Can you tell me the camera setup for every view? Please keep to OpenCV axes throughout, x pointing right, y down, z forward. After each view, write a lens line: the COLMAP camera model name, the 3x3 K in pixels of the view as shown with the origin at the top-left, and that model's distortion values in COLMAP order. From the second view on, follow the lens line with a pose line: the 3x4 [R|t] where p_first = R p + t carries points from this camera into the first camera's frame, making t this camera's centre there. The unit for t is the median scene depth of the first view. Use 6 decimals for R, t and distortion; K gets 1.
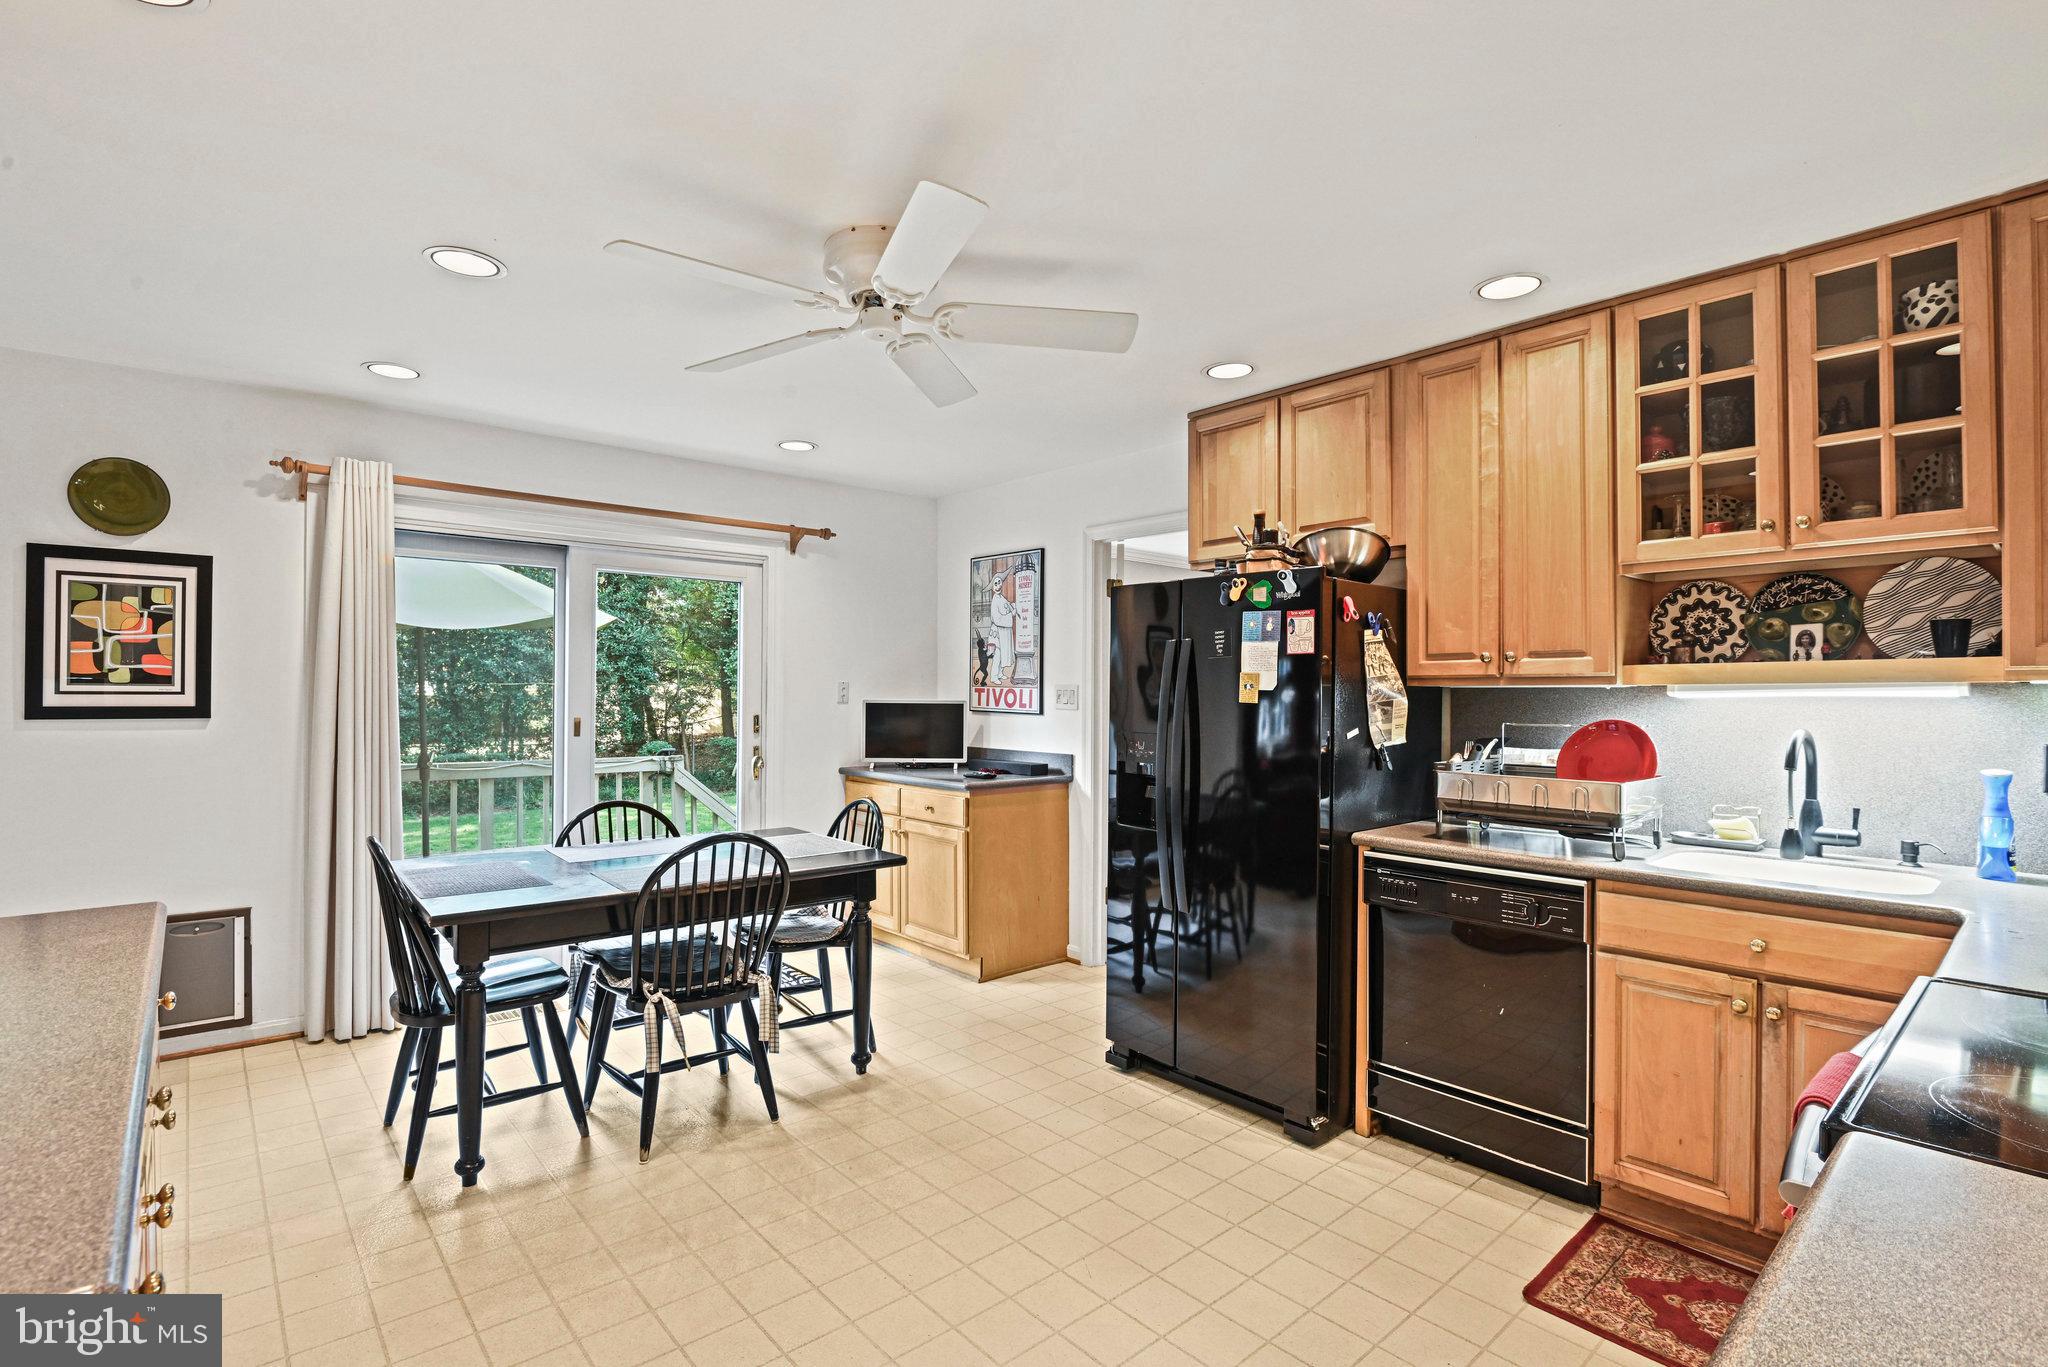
lens RADIAL K [[960.1, 0, 1018.5], [0, 960.1, 685.3], [0, 0, 1]] dist [-0.012546, -0.004683]
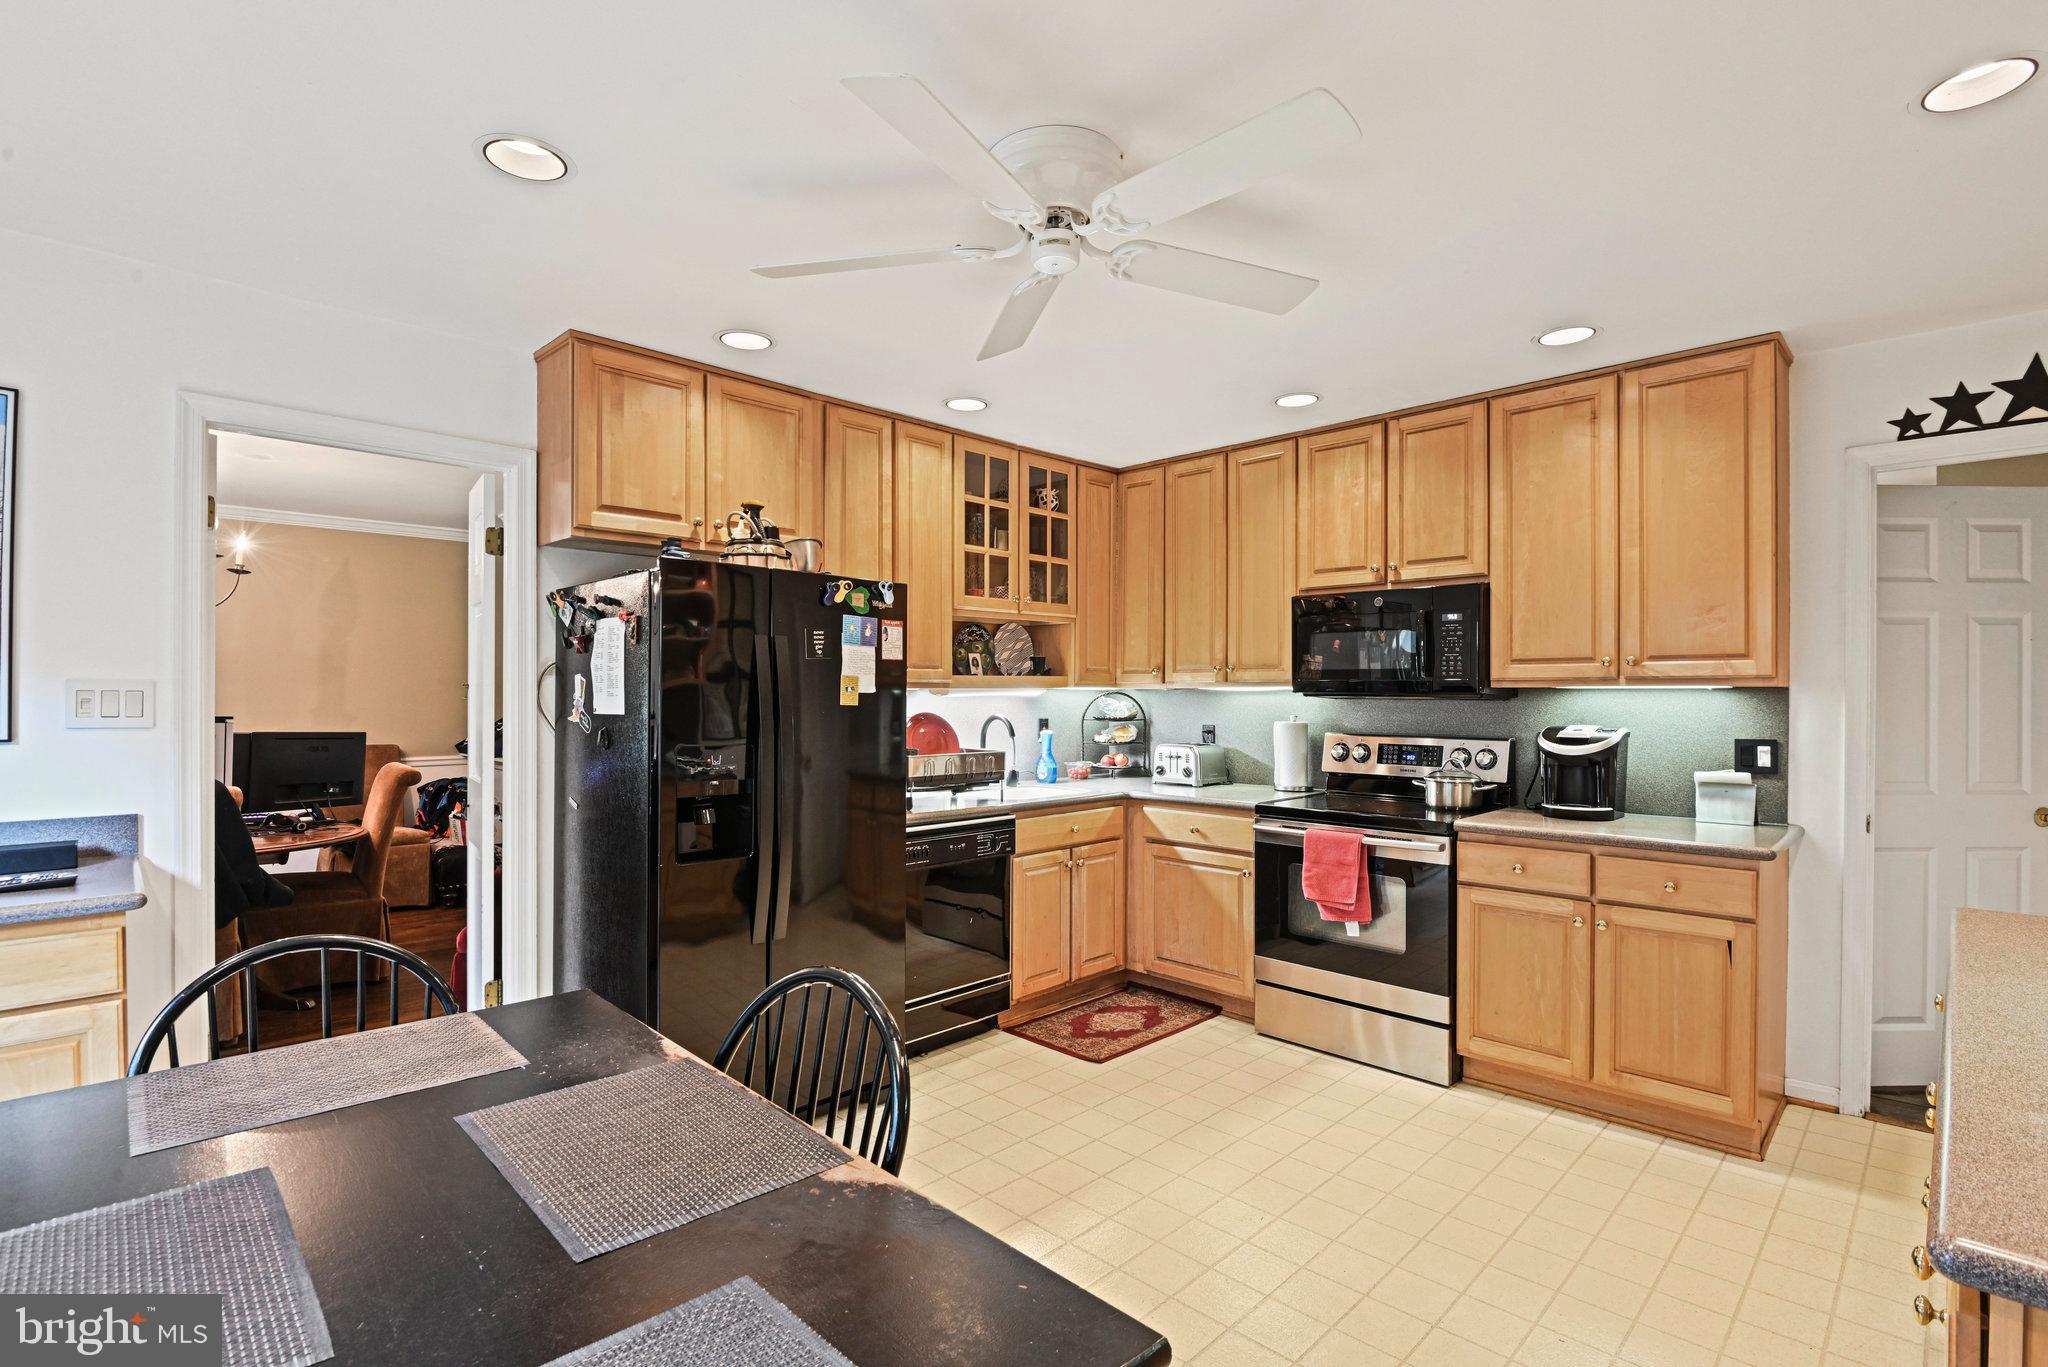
lens RADIAL K [[960.1, 0, 1027.2], [0, 960.1, 699.2], [0, 0, 1]] dist [-0.012546, -0.004683]
pose [[-0.070239, -0.010601, 0.997474, -0.877878], [-0.008846, 0.999911, 0.010004, 0.000148], [-0.997491, -0.008121, -0.070327, 0.987404]]
